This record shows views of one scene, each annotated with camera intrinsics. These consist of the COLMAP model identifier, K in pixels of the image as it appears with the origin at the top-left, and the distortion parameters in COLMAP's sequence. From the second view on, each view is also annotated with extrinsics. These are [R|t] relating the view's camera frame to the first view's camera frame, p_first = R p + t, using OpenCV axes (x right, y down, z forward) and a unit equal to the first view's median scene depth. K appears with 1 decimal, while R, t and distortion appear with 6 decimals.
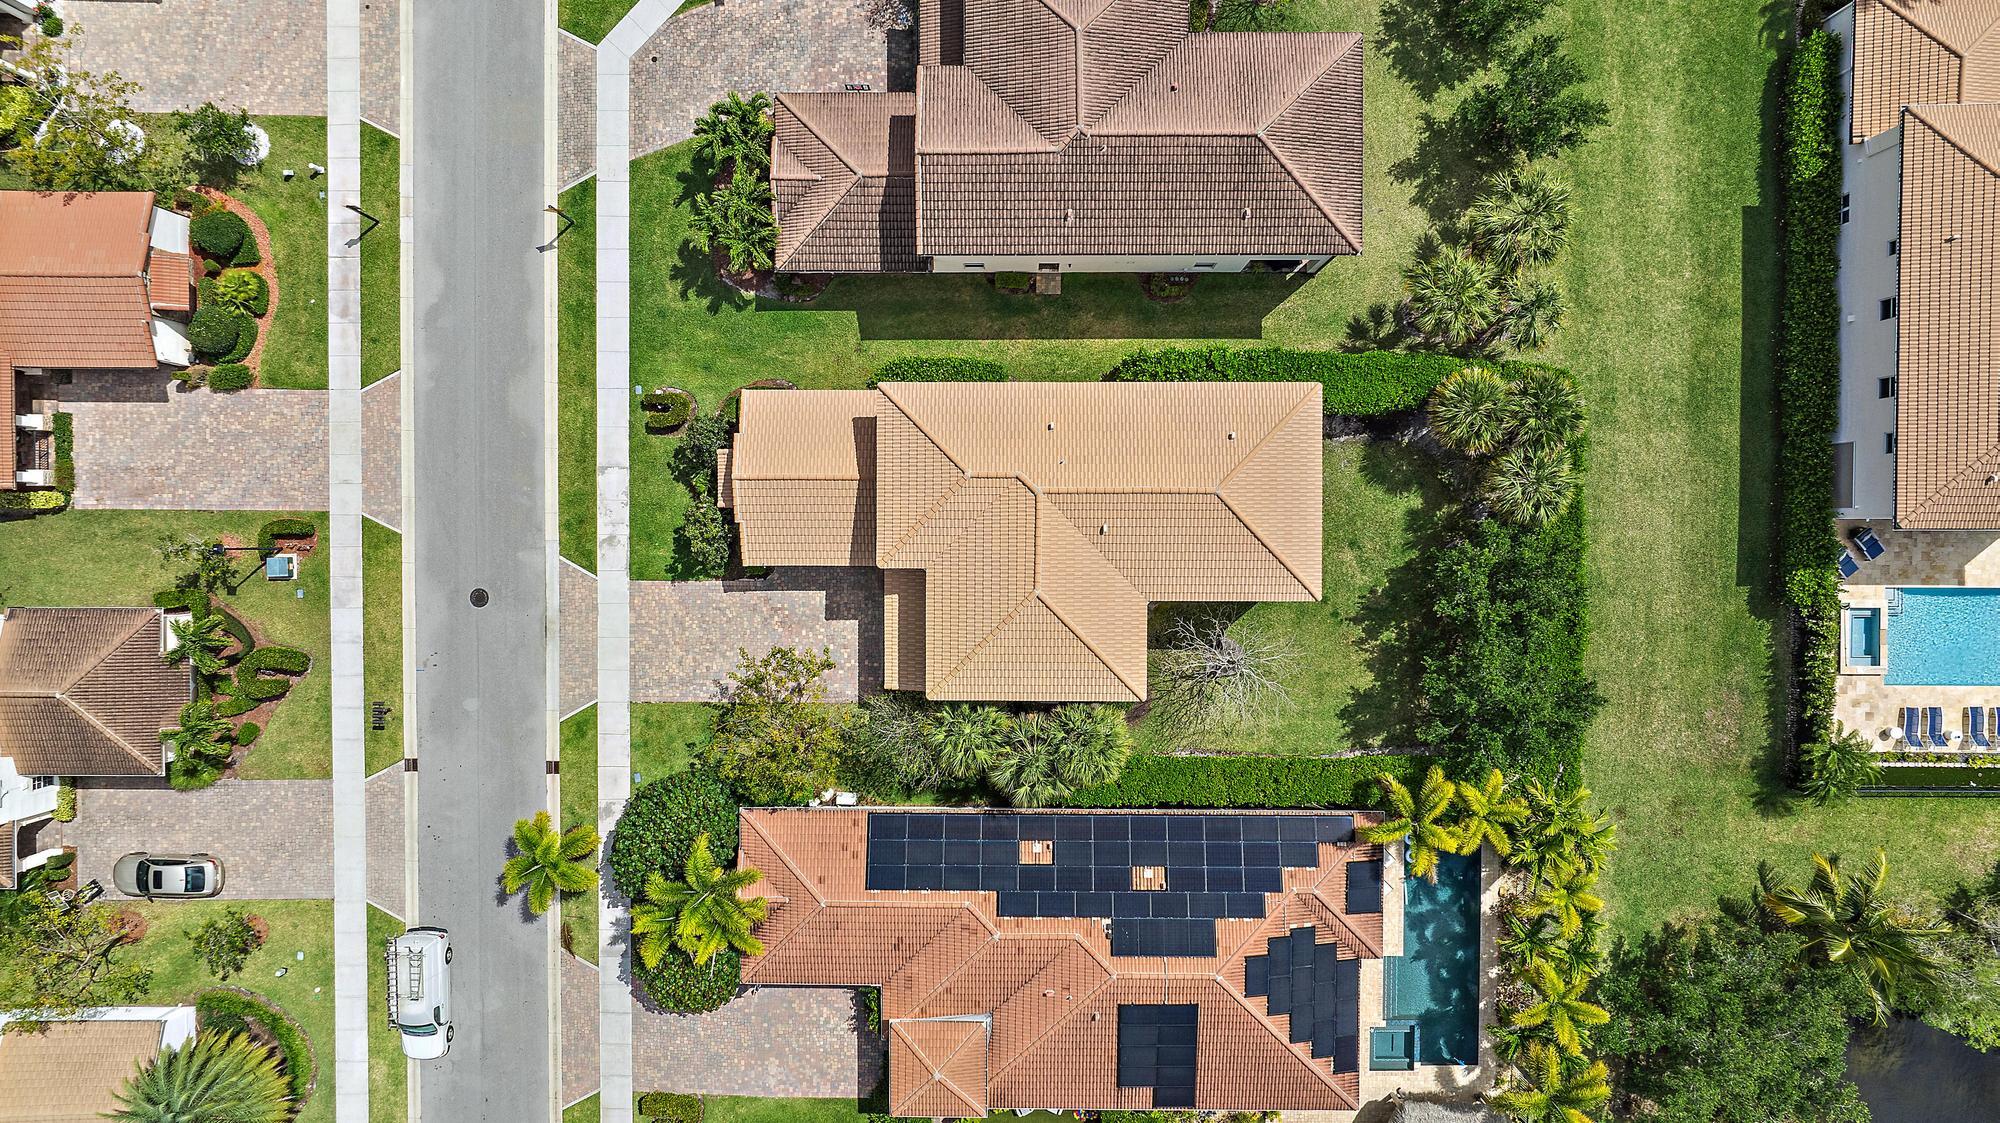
lens RADIAL K [[1399.0, 0, 1000.0], [0, 1399.0, 561.5], [0, 0, 1]] dist [-0.016439, -0.002635]
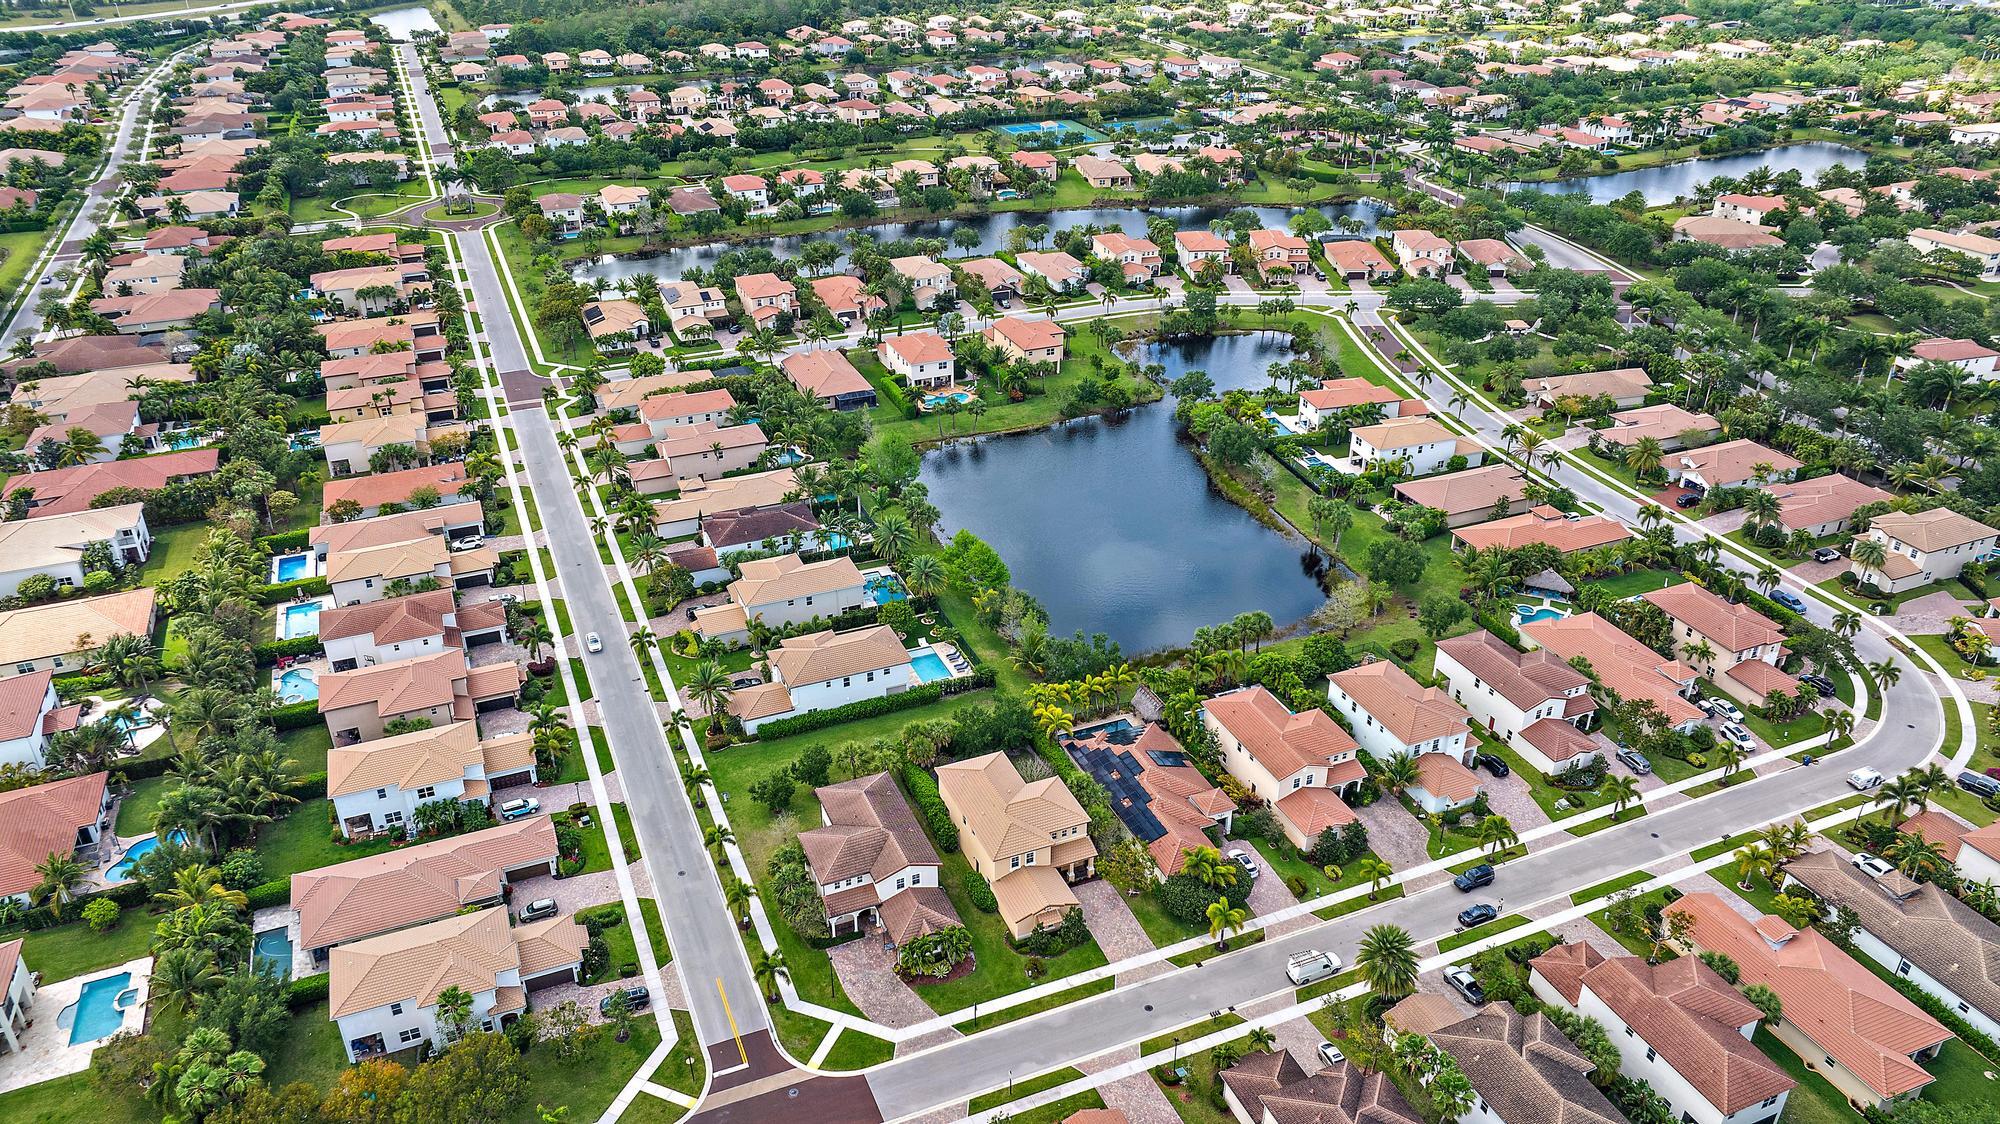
lens RADIAL K [[1399.0, 0, 1000.0], [0, 1399.0, 562.0], [0, 0, 1]] dist [-0.016439, -0.002635]
pose [[-0.398002, -0.430445, 0.810131, -1.768629], [0.917152, -0.206566, 0.340826, -0.797604], [0.020638, 0.878663, 0.476997, -0.675723]]
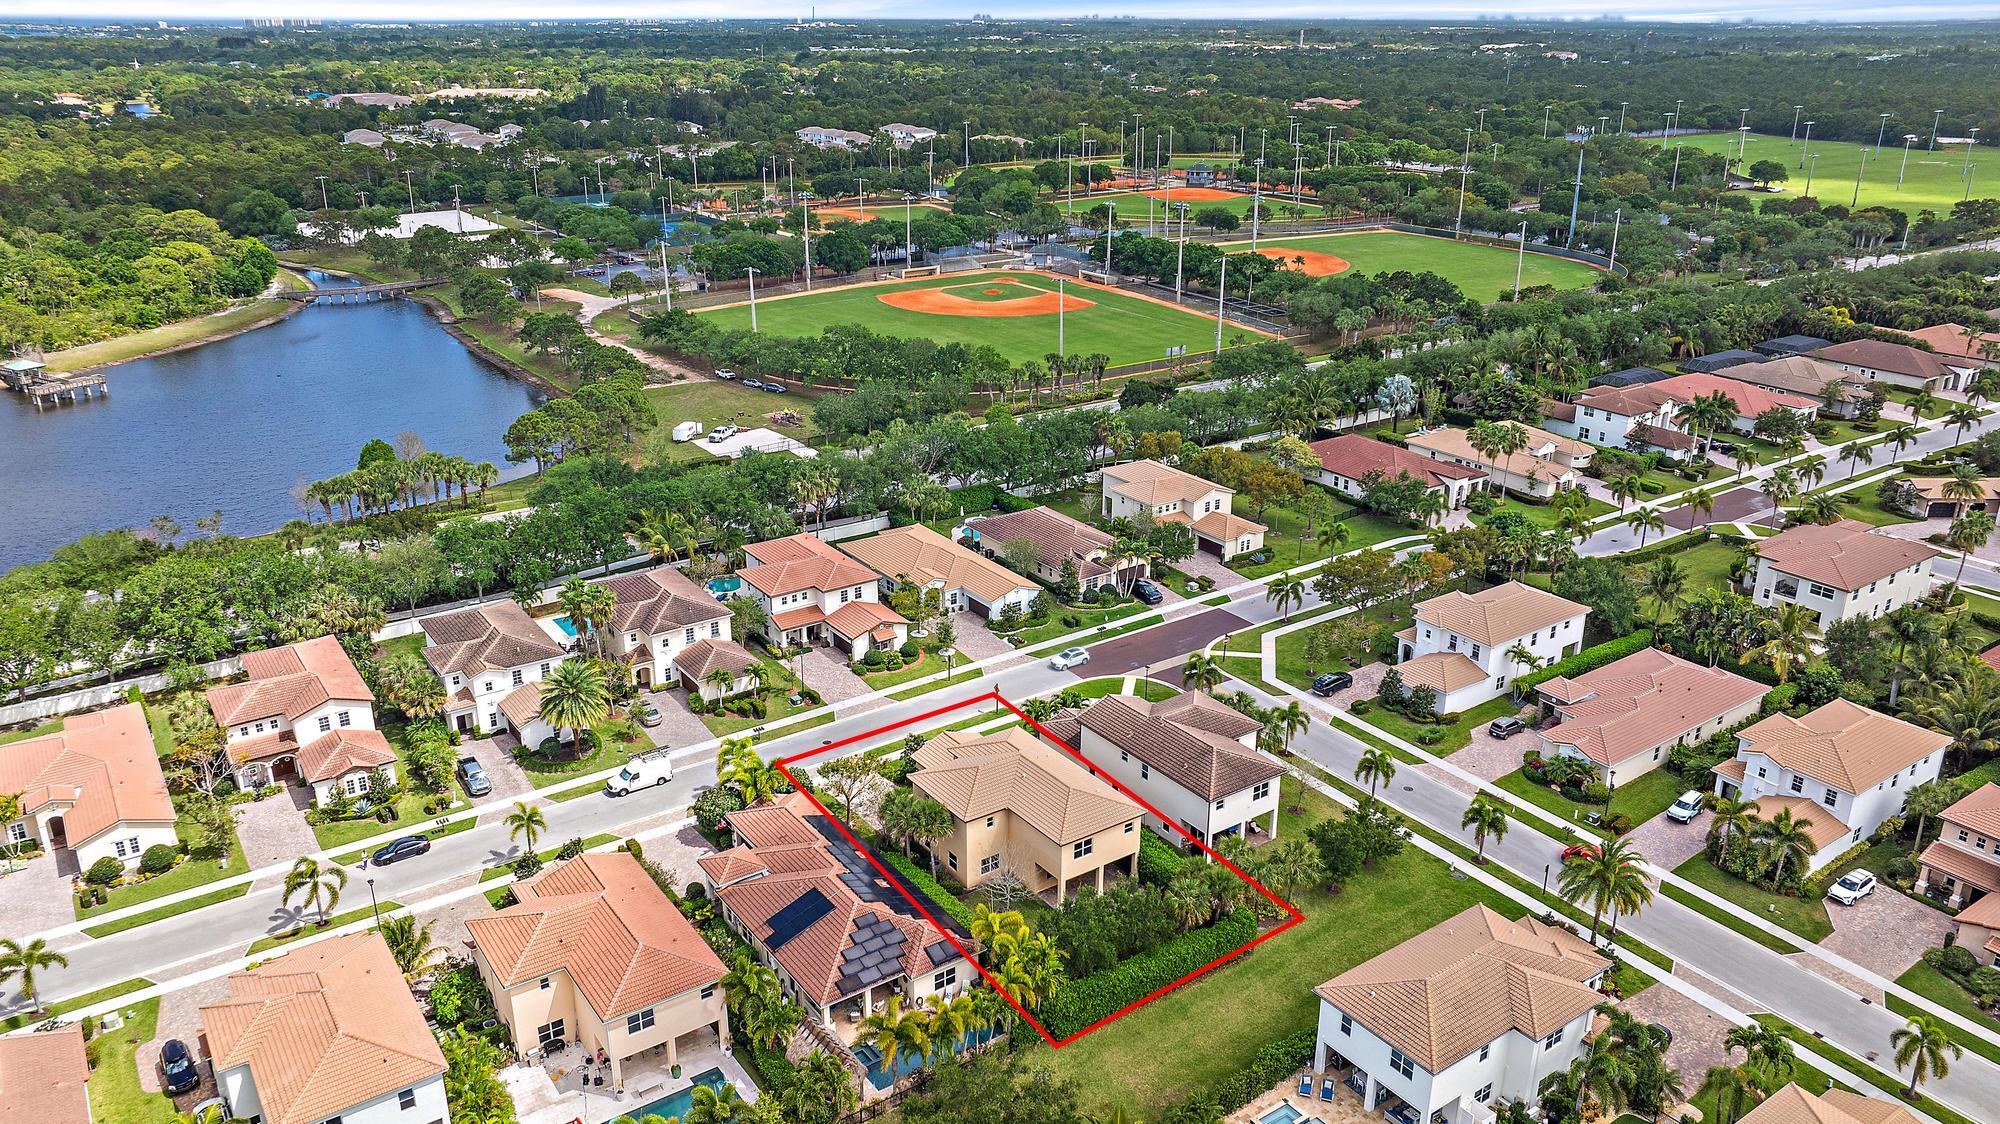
lens RADIAL K [[1417.6, 0, 964.6], [0, 1417.6, 558.3], [0, 0, 1]] dist [-0.010291, -0.002151]
pose [[0.572217, 0.296885, -0.764479, 1.319781], [-0.819811, 0.182222, -0.542868, 0.986973], [-0.021865, 0.937366, 0.347660, -0.018562]]
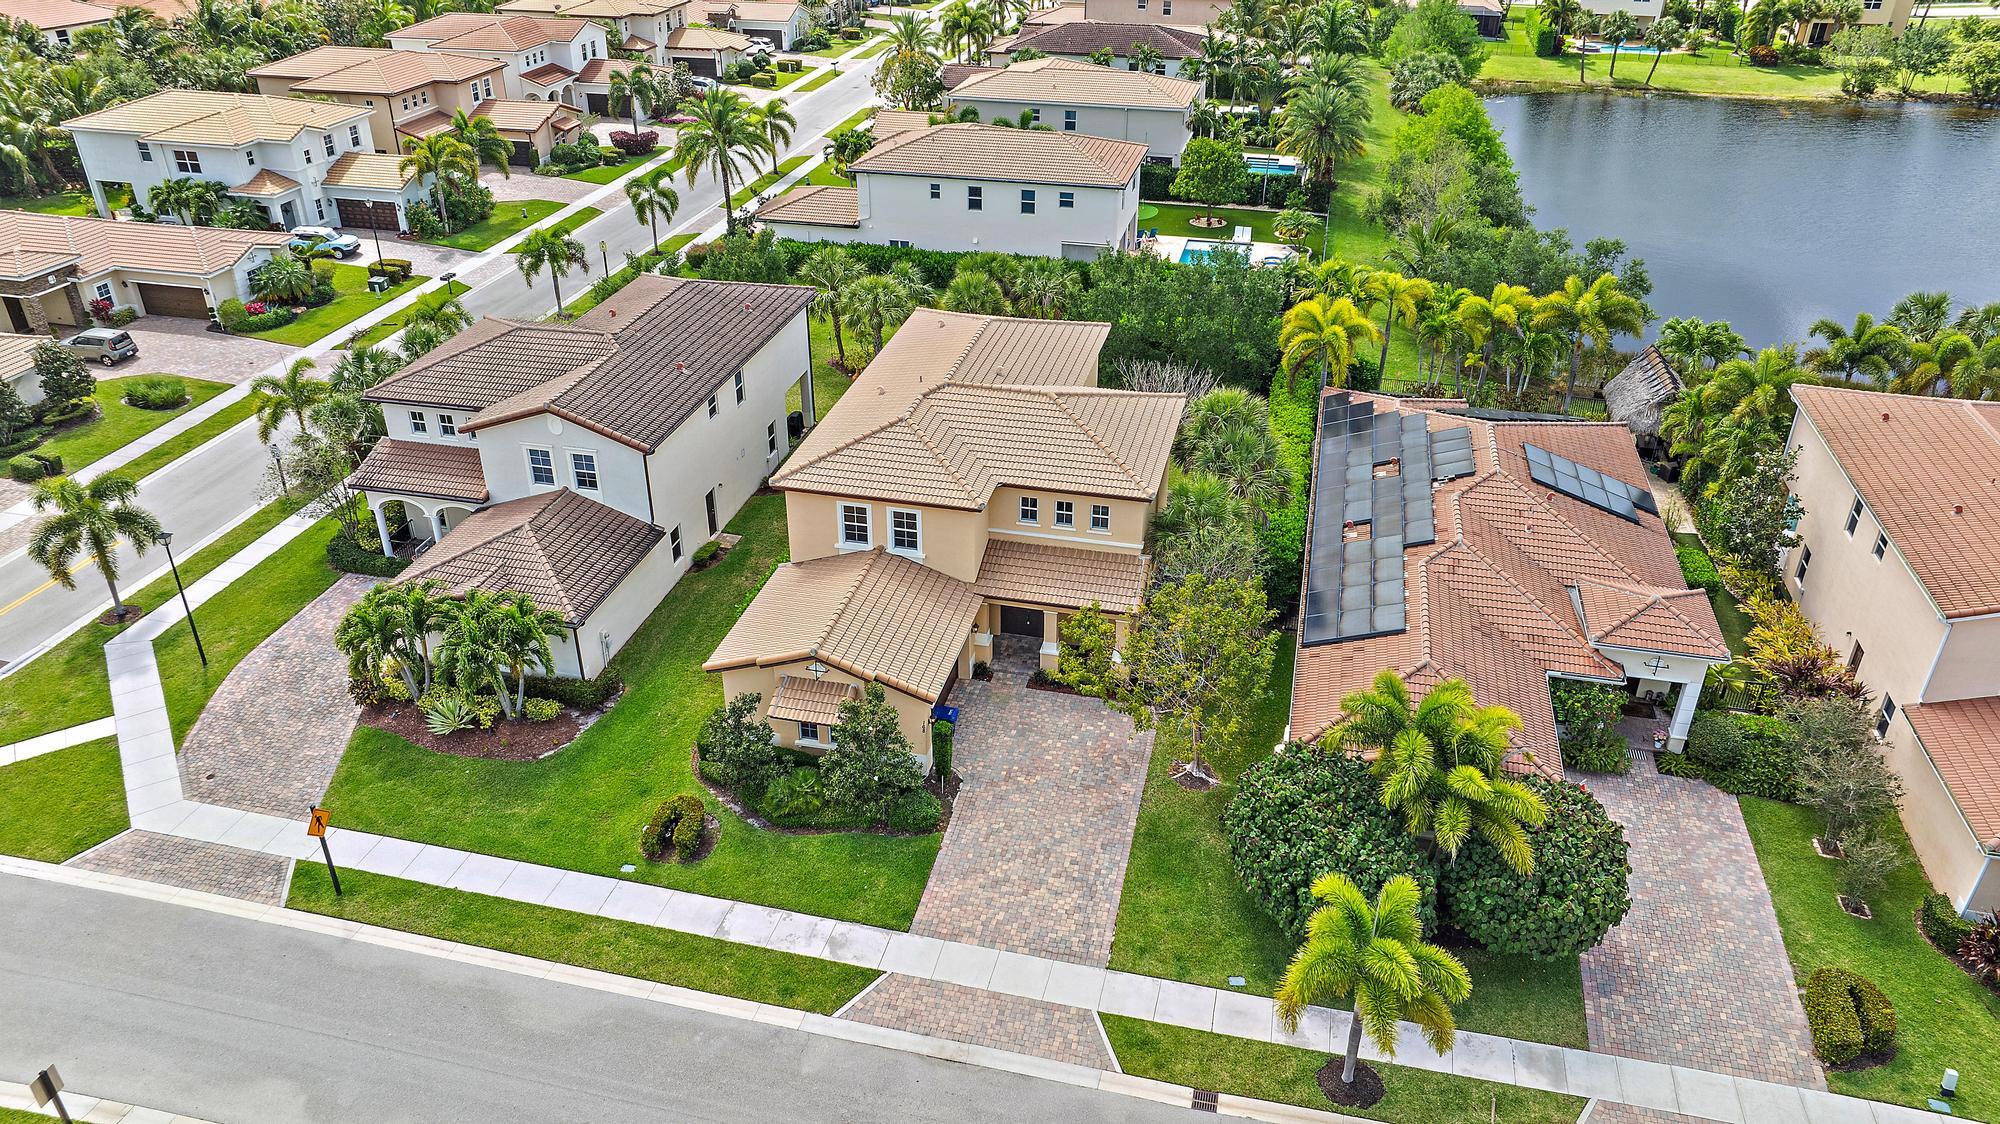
lens RADIAL K [[1399.0, 0, 1000.0], [0, 1399.0, 562.0], [0, 0, 1]] dist [-0.016439, -0.002635]
pose [[0.224968, -0.474020, 0.851290, -0.699823], [0.974178, 0.092243, -0.206080, 0.163609], [0.019160, 0.875669, 0.482531, 0.567037]]
